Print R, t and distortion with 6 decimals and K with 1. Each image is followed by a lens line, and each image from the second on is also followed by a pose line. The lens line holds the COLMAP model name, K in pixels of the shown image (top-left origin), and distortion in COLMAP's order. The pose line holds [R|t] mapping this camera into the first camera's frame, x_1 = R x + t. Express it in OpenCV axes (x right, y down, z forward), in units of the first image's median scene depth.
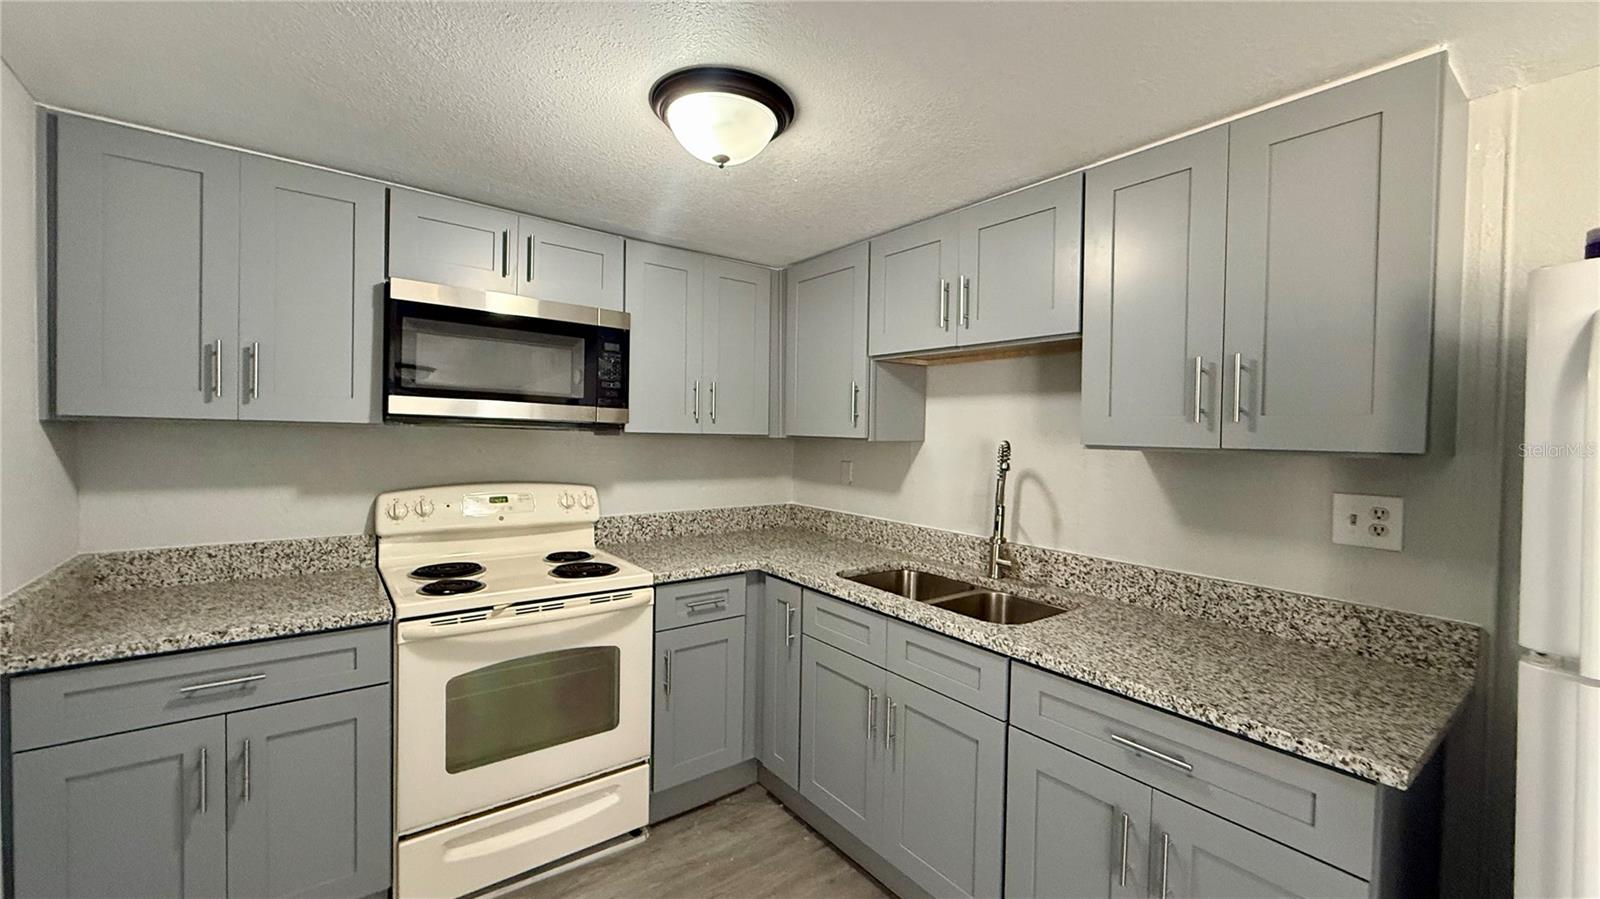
lens RADIAL K [[635.2, 0, 794.0], [0, 635.2, 448.3], [0, 0, 1]] dist [0.000367, -0.000197]
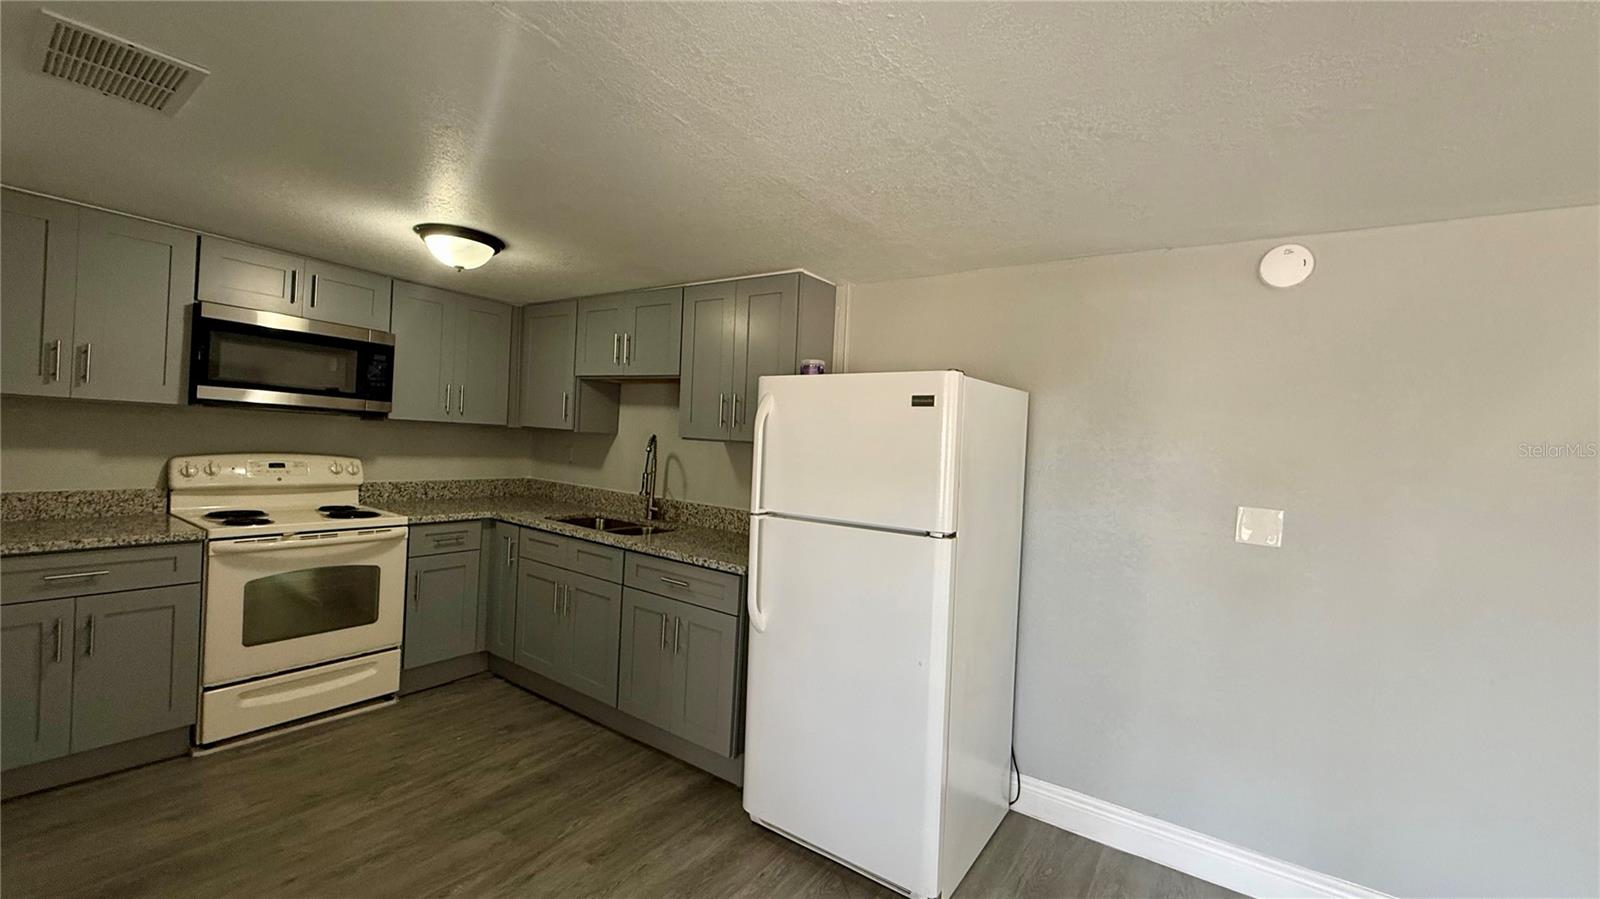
lens RADIAL K [[635.2, 0, 794.0], [0, 635.2, 448.3], [0, 0, 1]] dist [0.000367, -0.000197]
pose [[0.948500, 0.029915, 0.315362, 0.153698], [-0.031162, 0.999514, -0.001089, 0.014324], [-0.315241, -0.008794, 0.948971, -0.659739]]
